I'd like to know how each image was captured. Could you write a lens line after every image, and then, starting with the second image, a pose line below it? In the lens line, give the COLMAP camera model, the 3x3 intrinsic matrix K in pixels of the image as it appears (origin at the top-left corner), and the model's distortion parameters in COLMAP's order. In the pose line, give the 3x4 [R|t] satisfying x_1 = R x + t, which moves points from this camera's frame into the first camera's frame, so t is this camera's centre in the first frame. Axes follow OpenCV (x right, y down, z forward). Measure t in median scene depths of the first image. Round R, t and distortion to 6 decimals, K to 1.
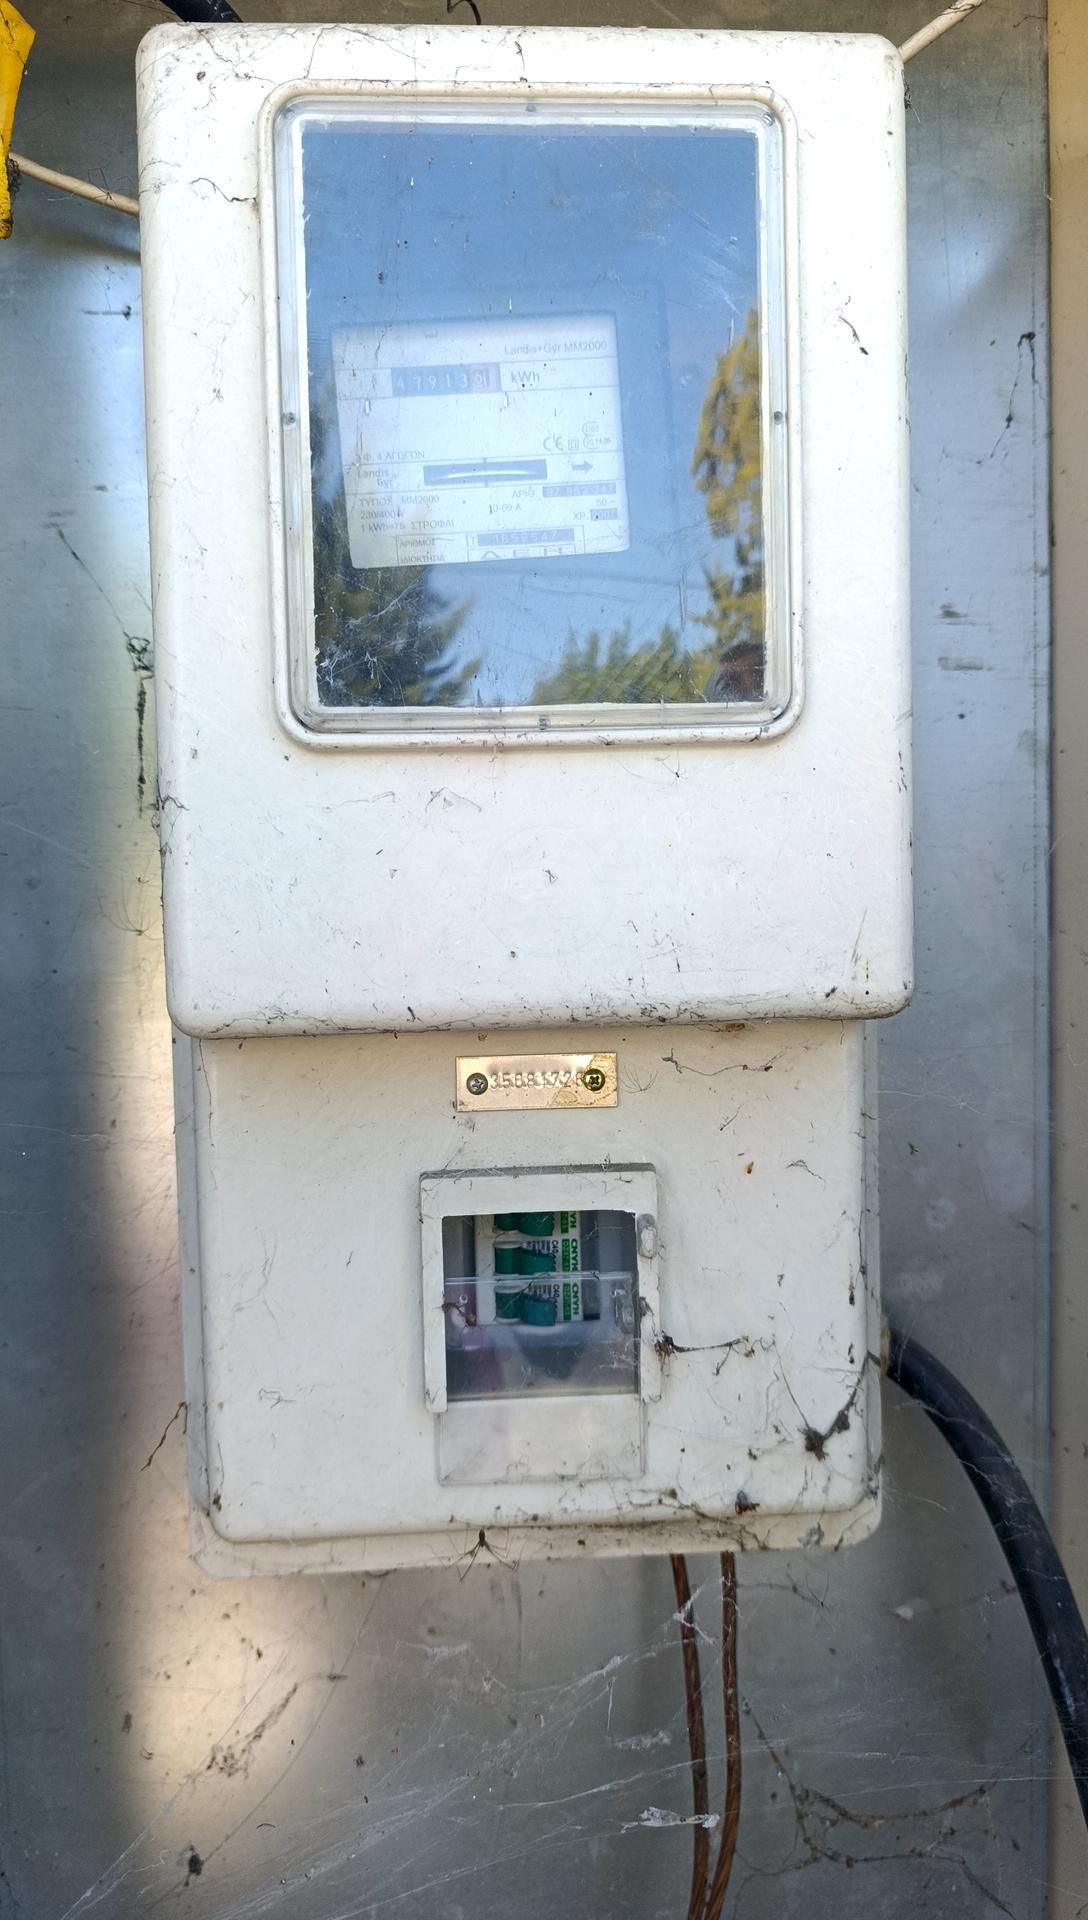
lens RADIAL K [[1284.1, 0, 537.0], [0, 1284.1, 970.8], [0, 0, 1]] dist [-0.001541, -0.004457]
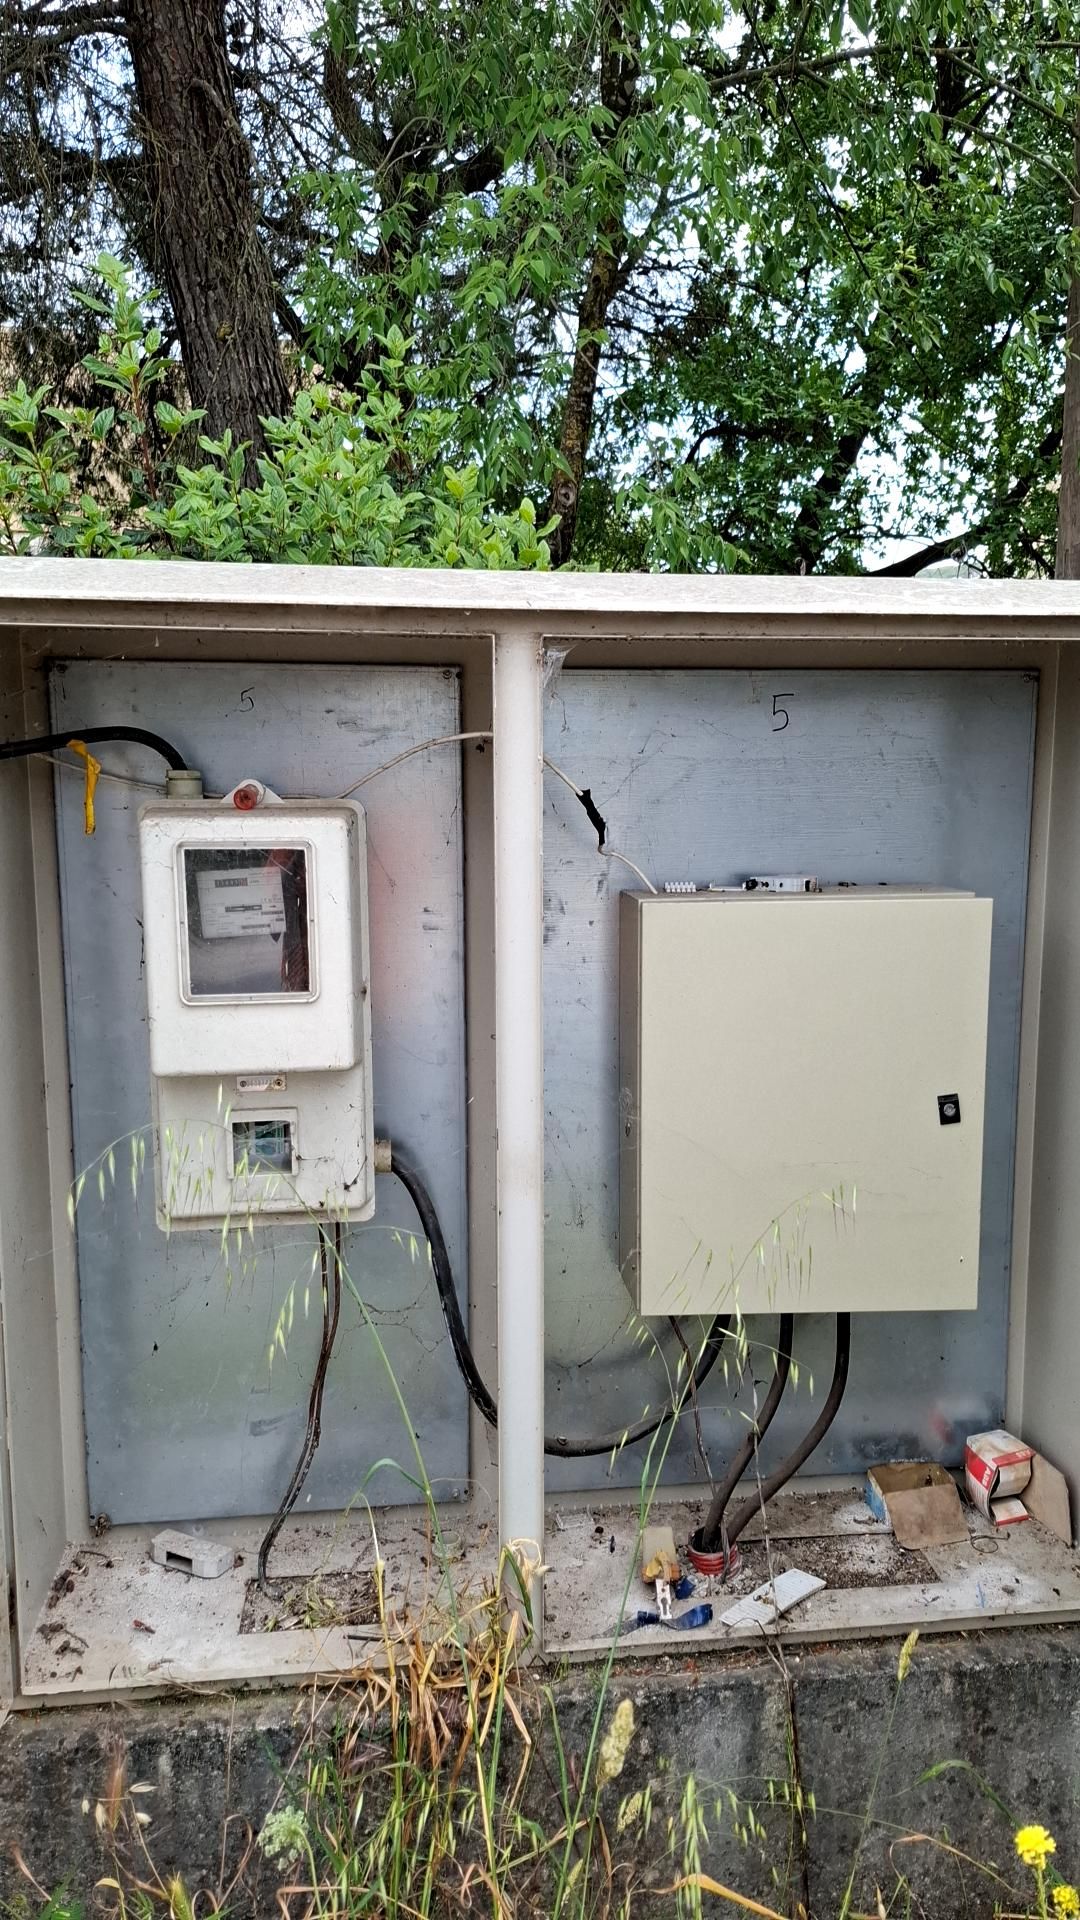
lens RADIAL K [[1324.6, 0, 540.0], [0, 1324.6, 960.0], [0, 0, 1]] dist [0.057273, -0.063978]
pose [[0.999677, 0.008397, 0.023988, 0.652254], [-0.010804, 0.994723, 0.102024, -0.609936], [-0.023005, -0.102250, 0.994493, -2.497754]]
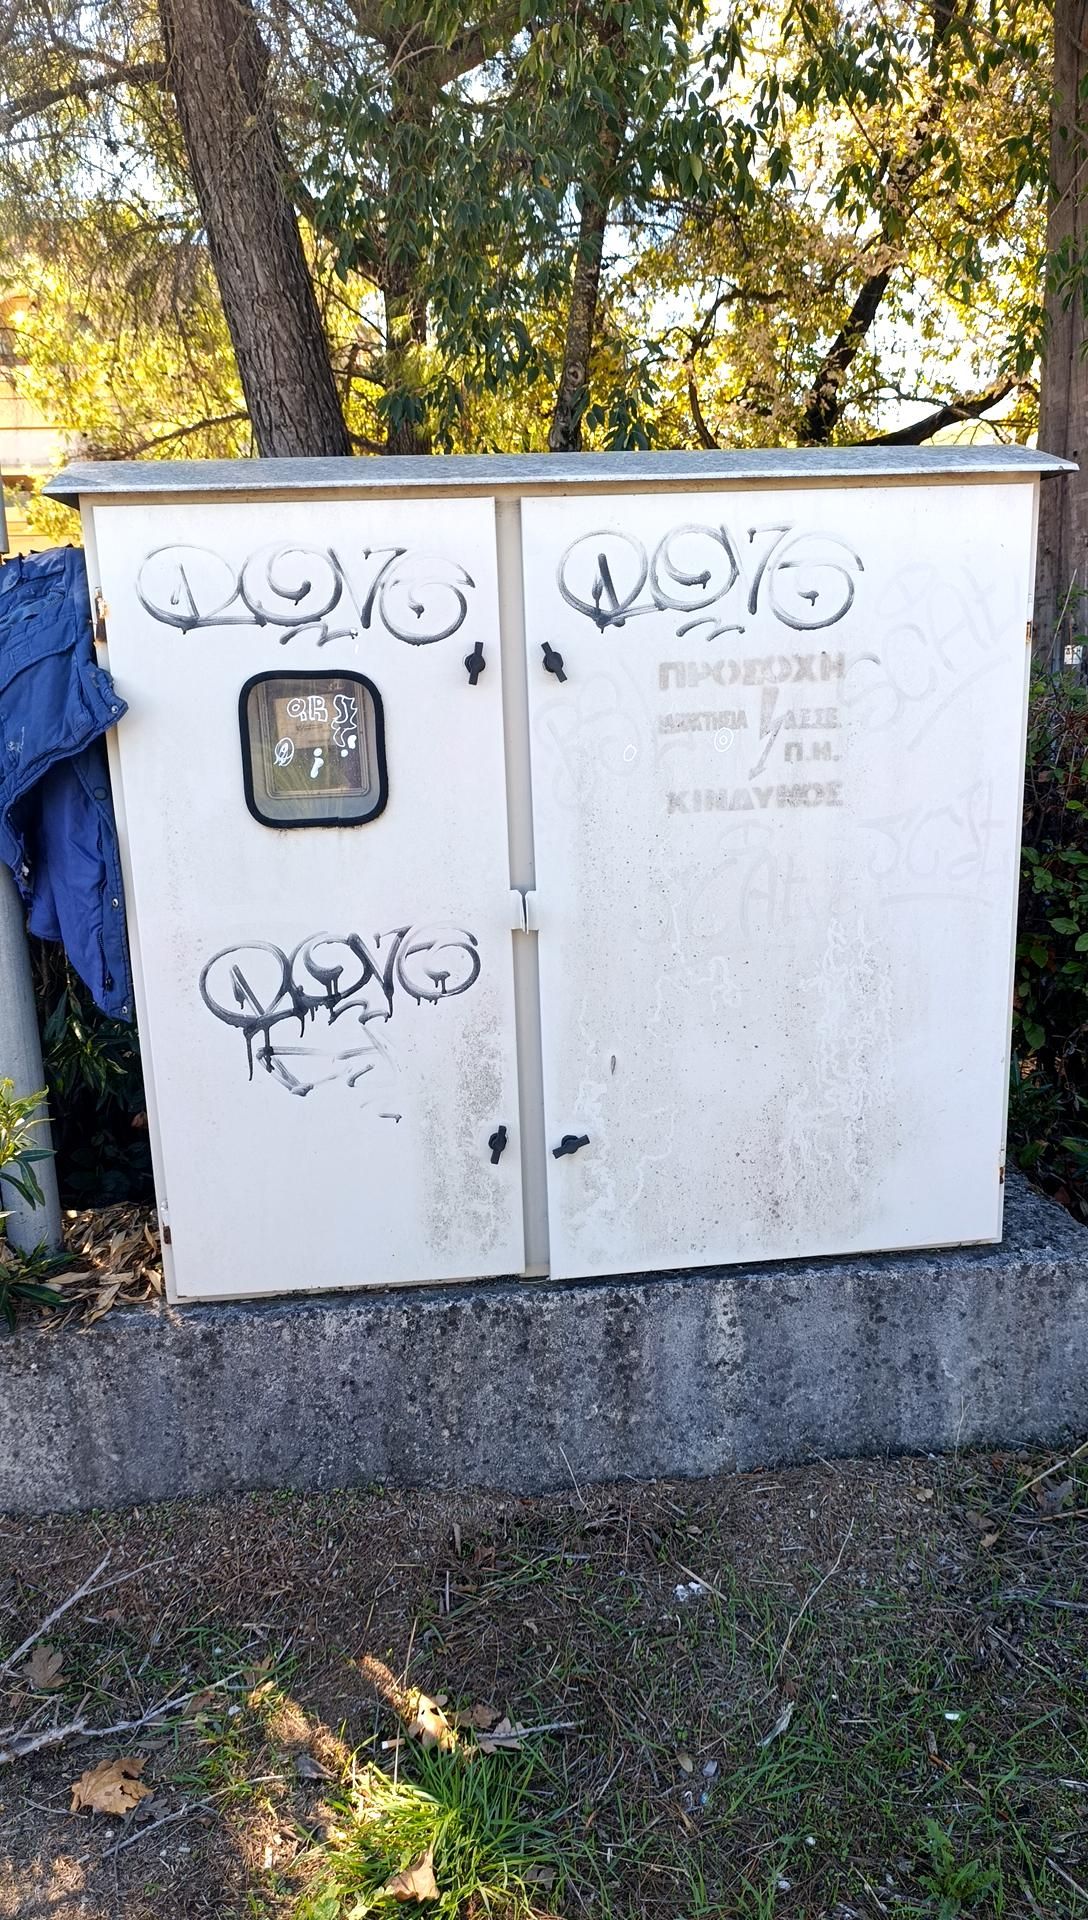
lens RADIAL K [[1269.1, 0, 534.7], [0, 1269.1, 960.1], [0, 0, 1]] dist [-0.001273, 0.000037]
pose [[0.999744, -0.020930, -0.008643, 0.756101], [0.022226, 0.980000, 0.197752, -0.442728], [0.004331, -0.197893, 0.980214, -3.435400]]
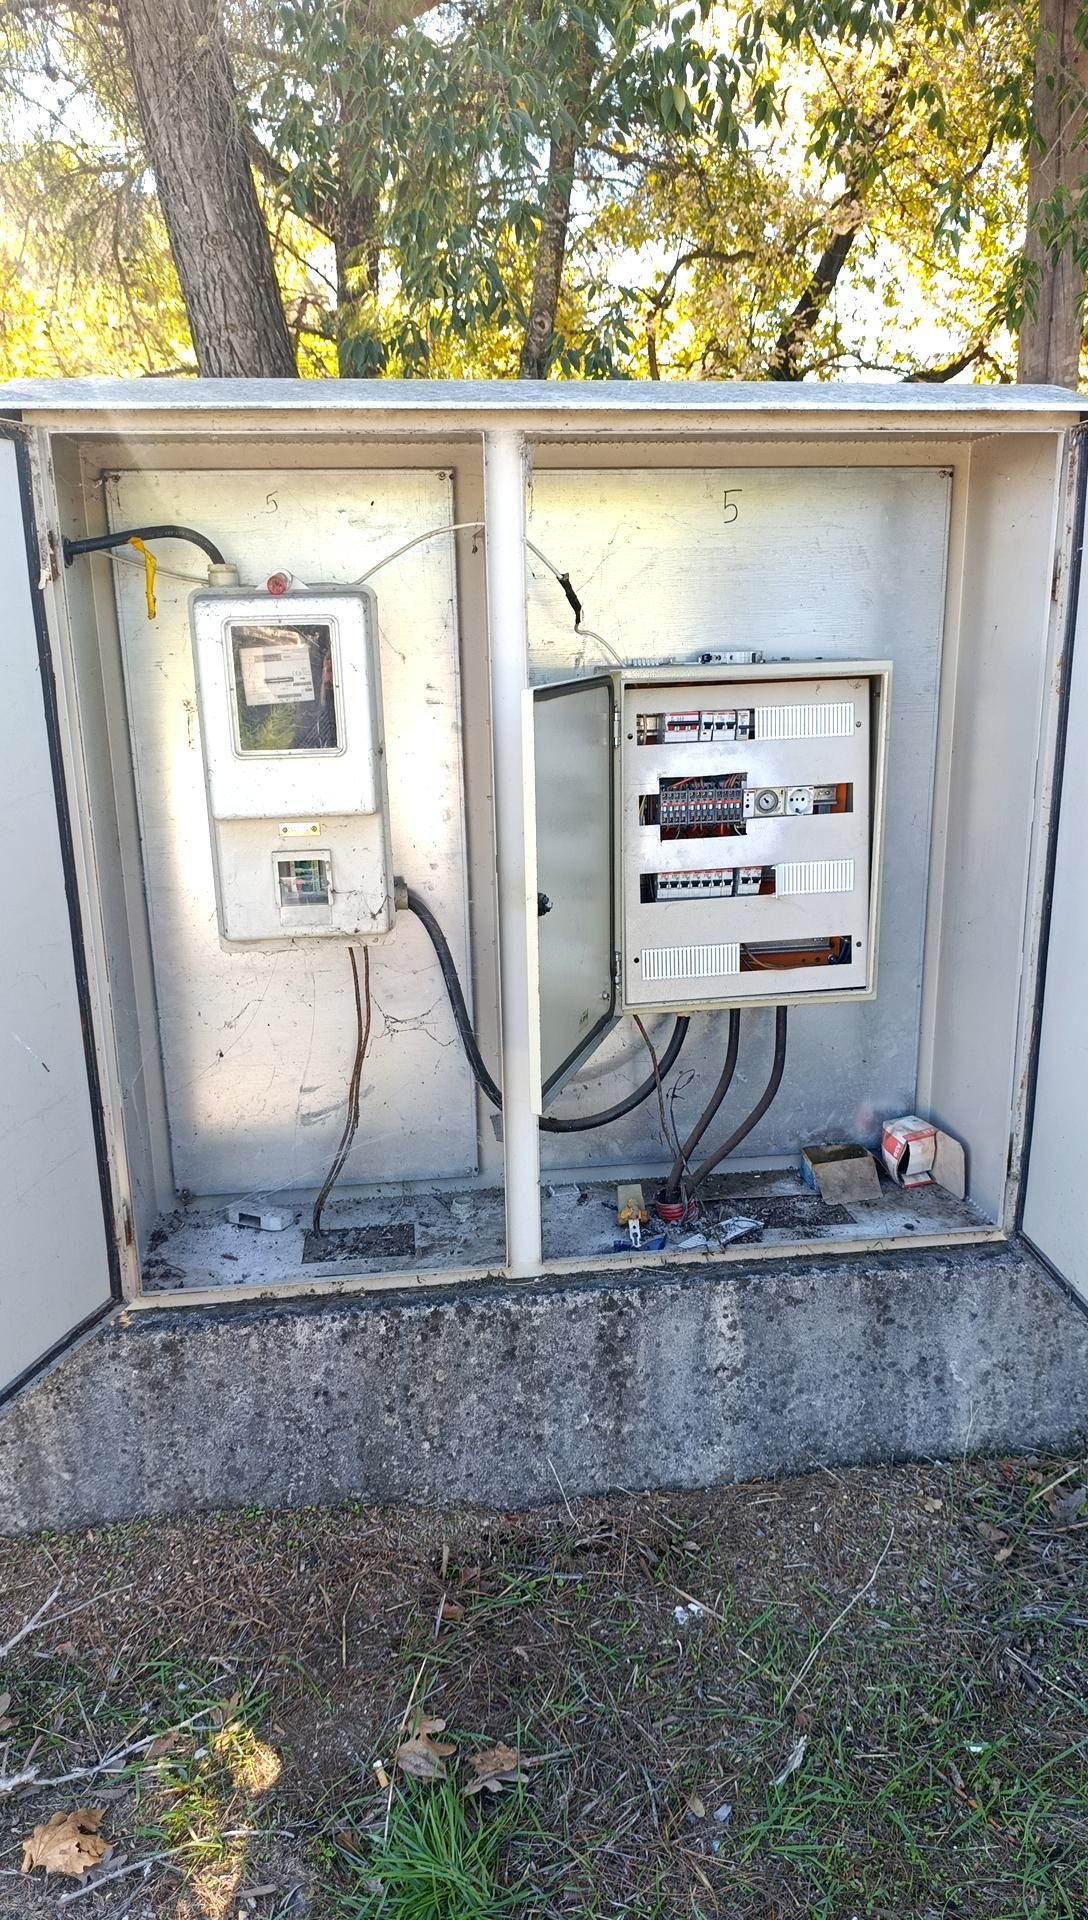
lens RADIAL K [[1284.1, 0, 537.0], [0, 1284.1, 970.8], [0, 0, 1]] dist [-0.001541, -0.004457]
pose [[0.999439, -0.015241, 0.029811, 0.632801], [0.008102, 0.974011, 0.226354, -0.398759], [-0.032486, -0.225986, 0.973589, -3.145921]]
